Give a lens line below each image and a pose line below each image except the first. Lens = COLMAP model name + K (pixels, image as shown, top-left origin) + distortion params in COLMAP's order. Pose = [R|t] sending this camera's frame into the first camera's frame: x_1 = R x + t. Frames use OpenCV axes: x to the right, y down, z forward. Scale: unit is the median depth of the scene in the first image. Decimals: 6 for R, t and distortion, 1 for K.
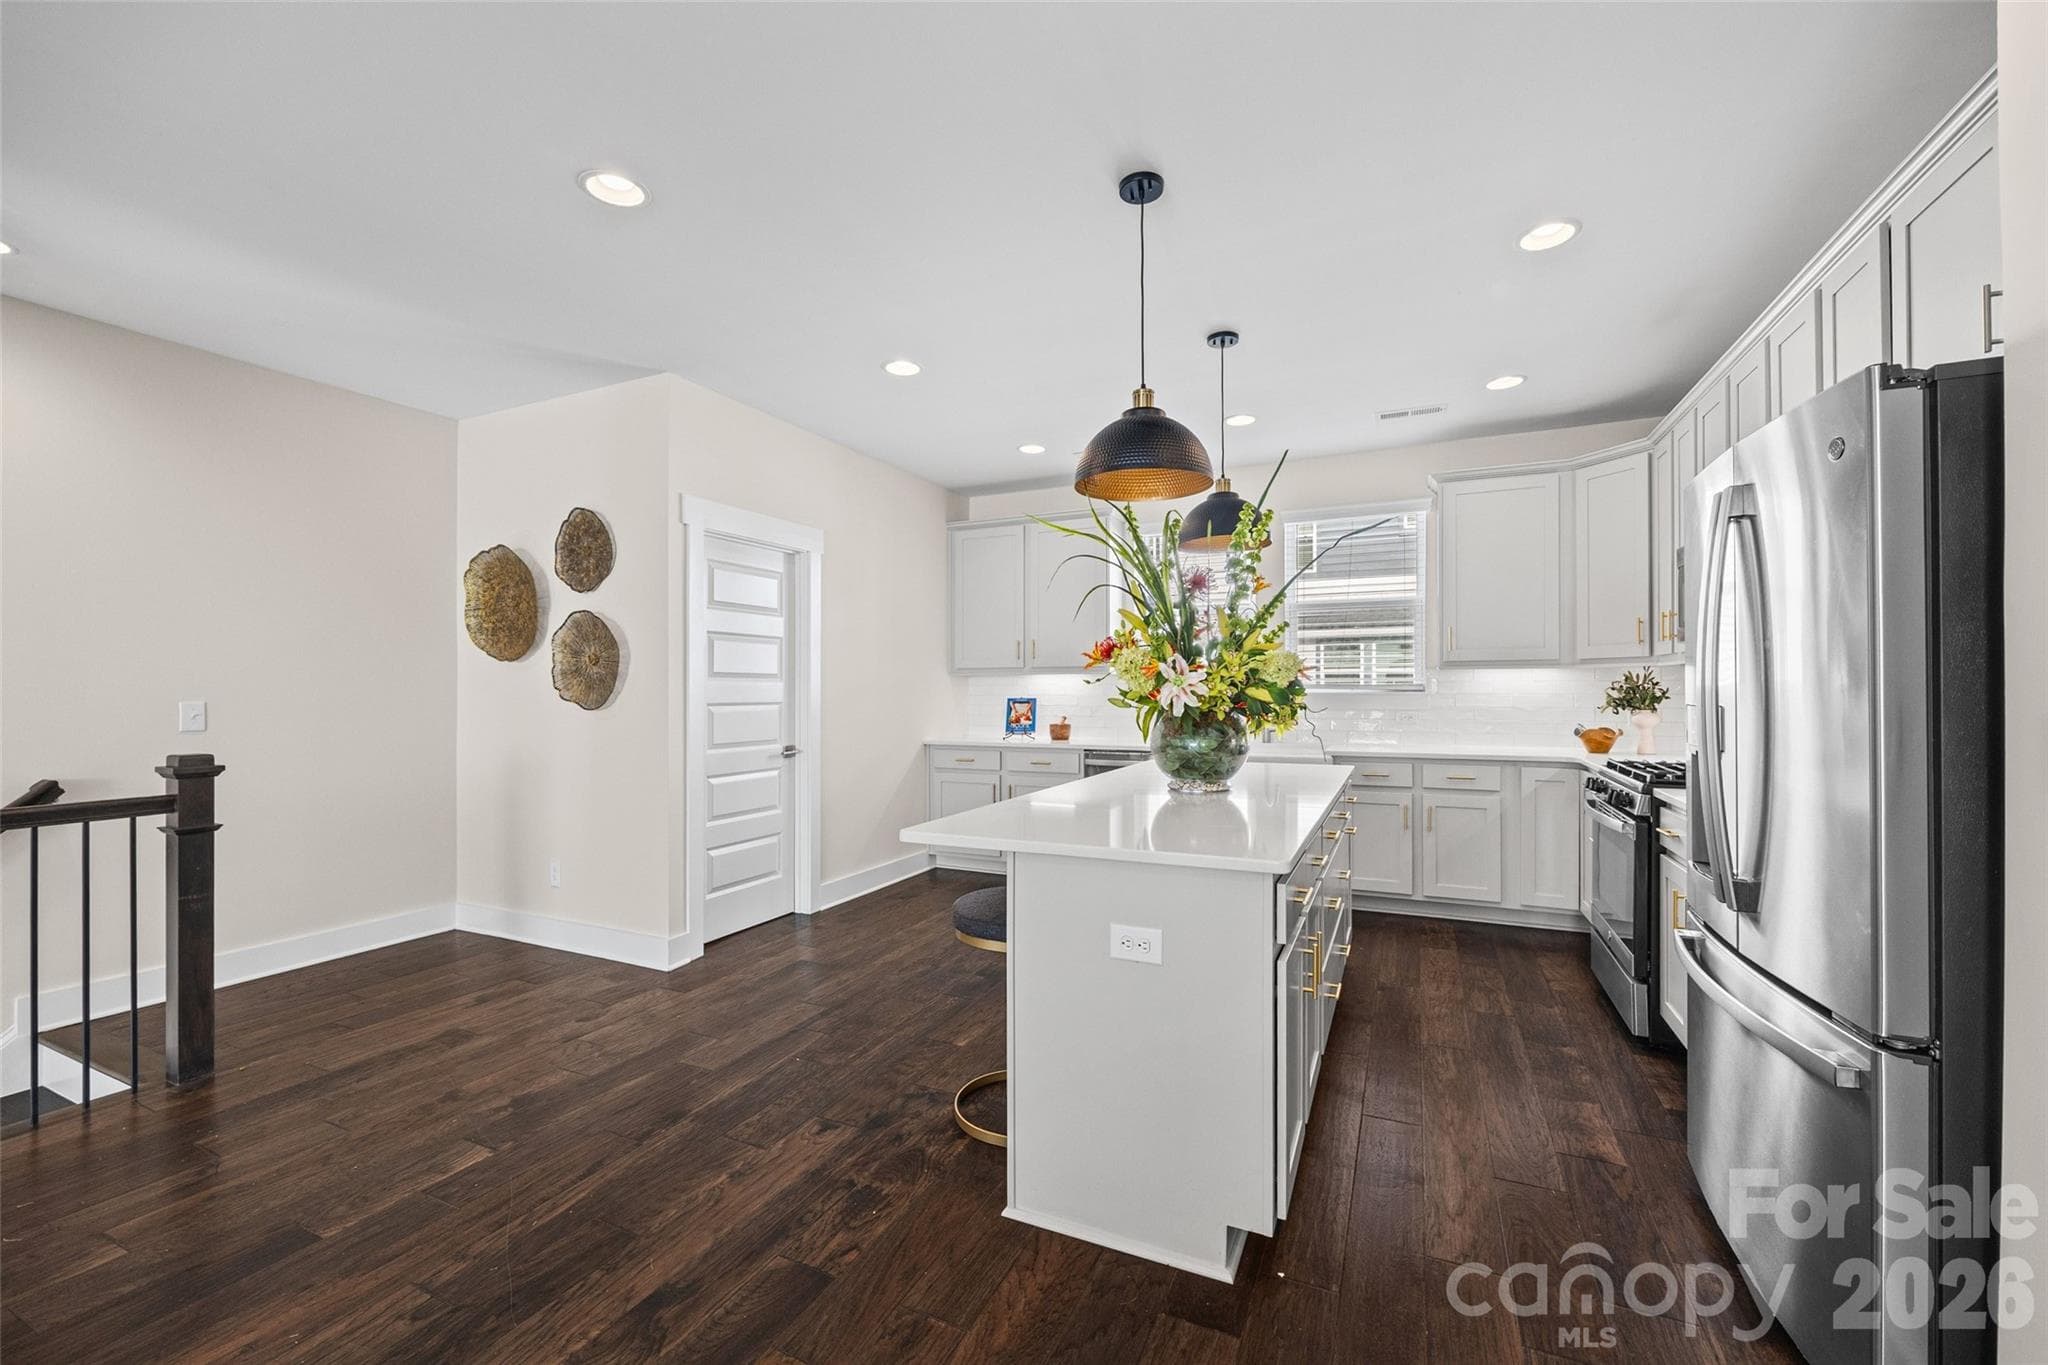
lens RADIAL K [[819.1, 0, 1033.1], [0, 819.1, 683.7], [0, 0, 1]] dist [-0.000792, -0.000011]
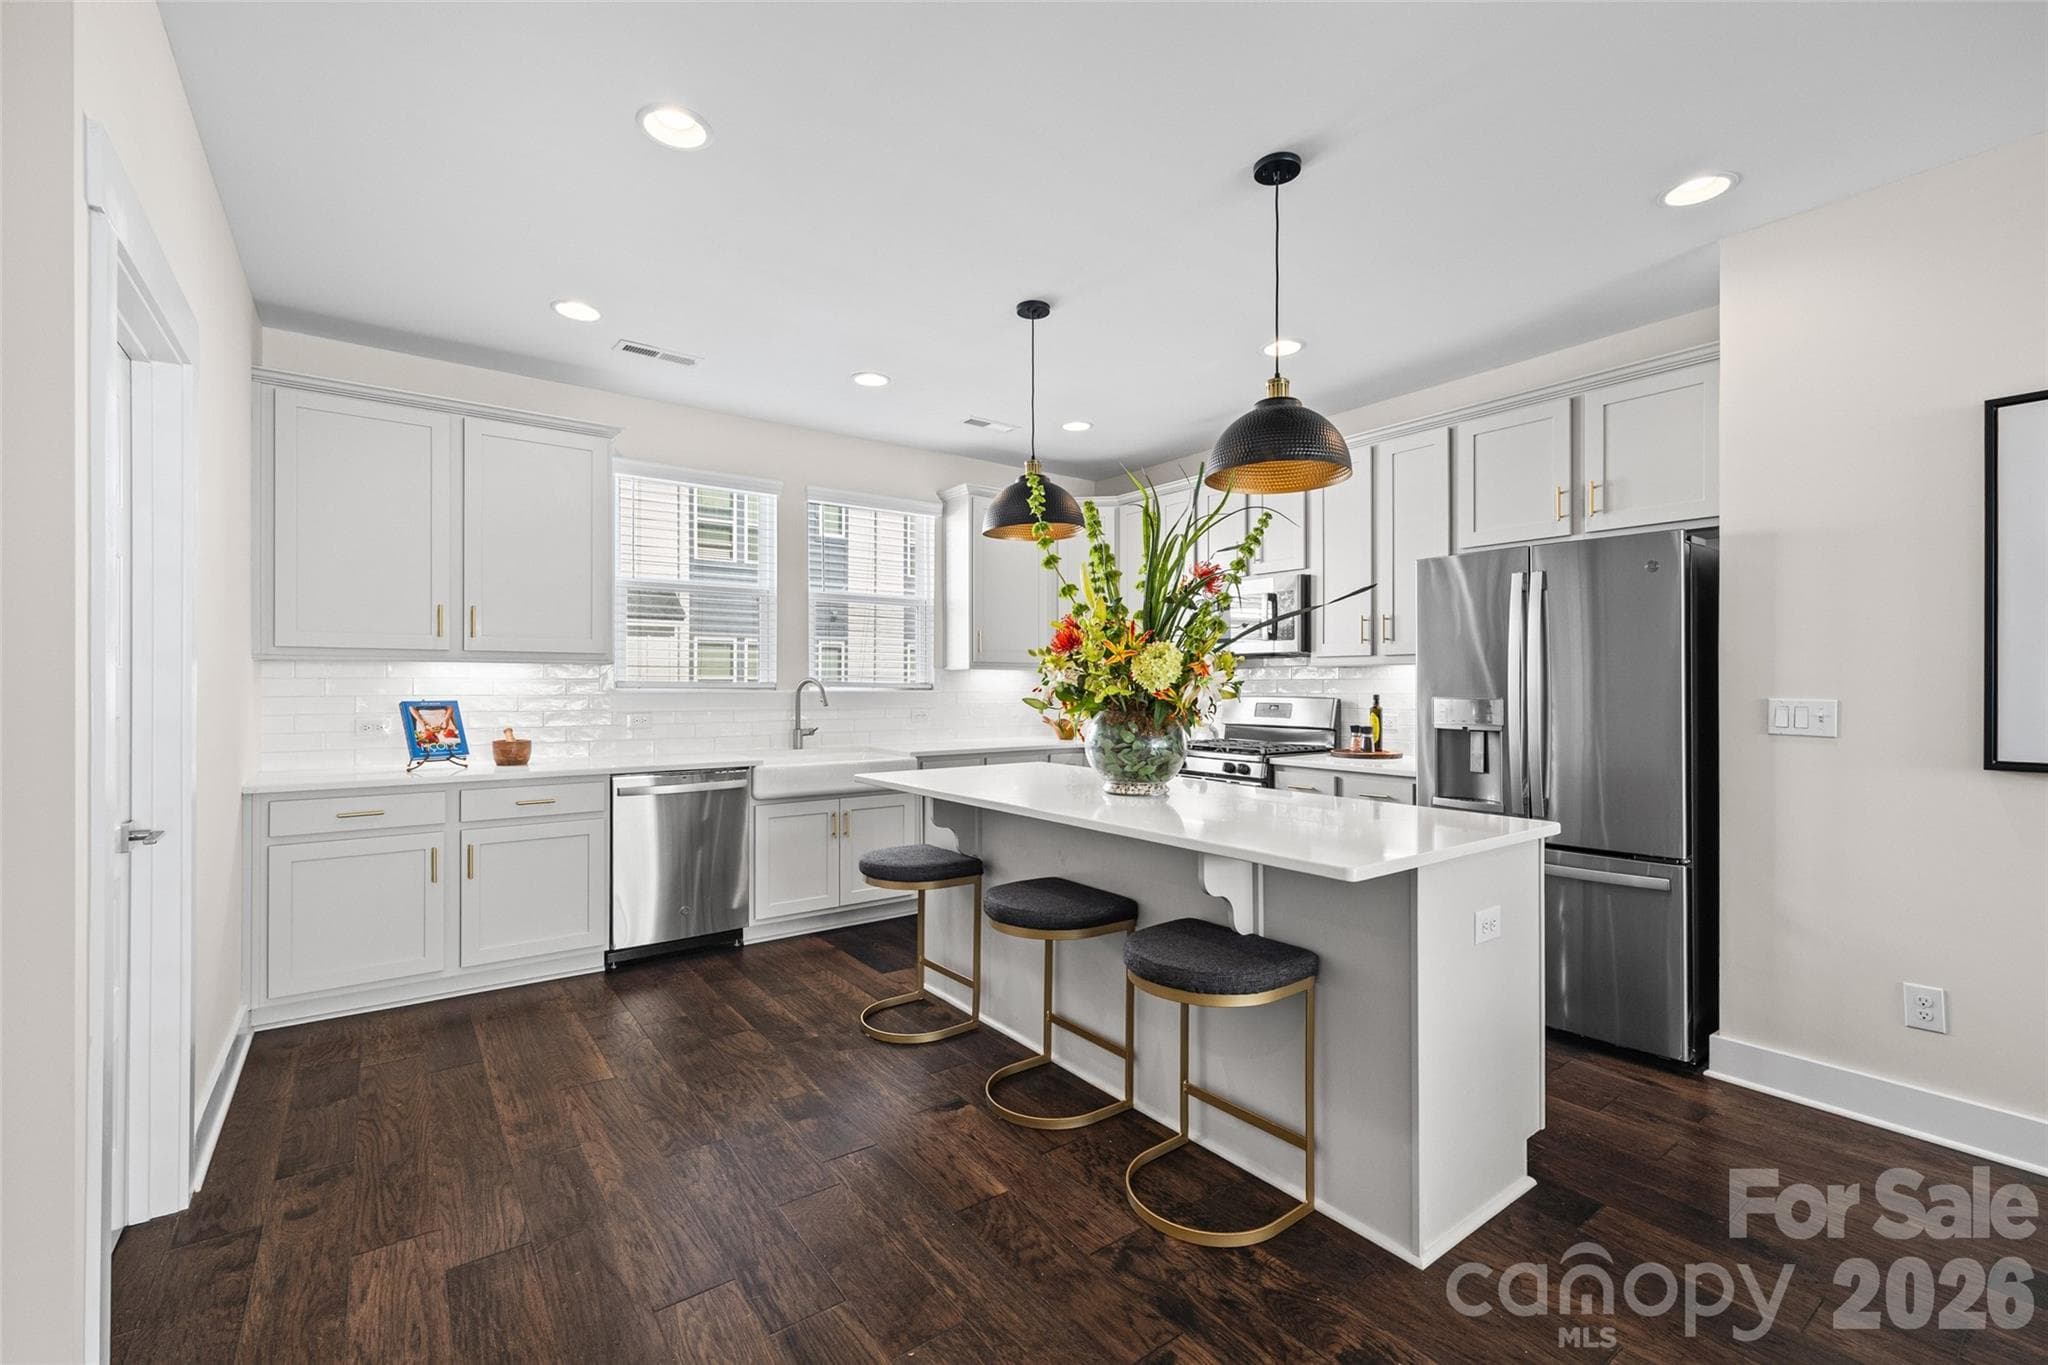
lens RADIAL K [[868.6, 0, 1026.9], [0, 868.6, 679.7], [0, 0, 1]] dist [0.002998, 0.000018]
pose [[0.473855, 0.010370, 0.880542, -0.377740], [-0.007907, 0.999940, -0.007521, 0.003347], [-0.880568, -0.003399, 0.473909, 0.320125]]
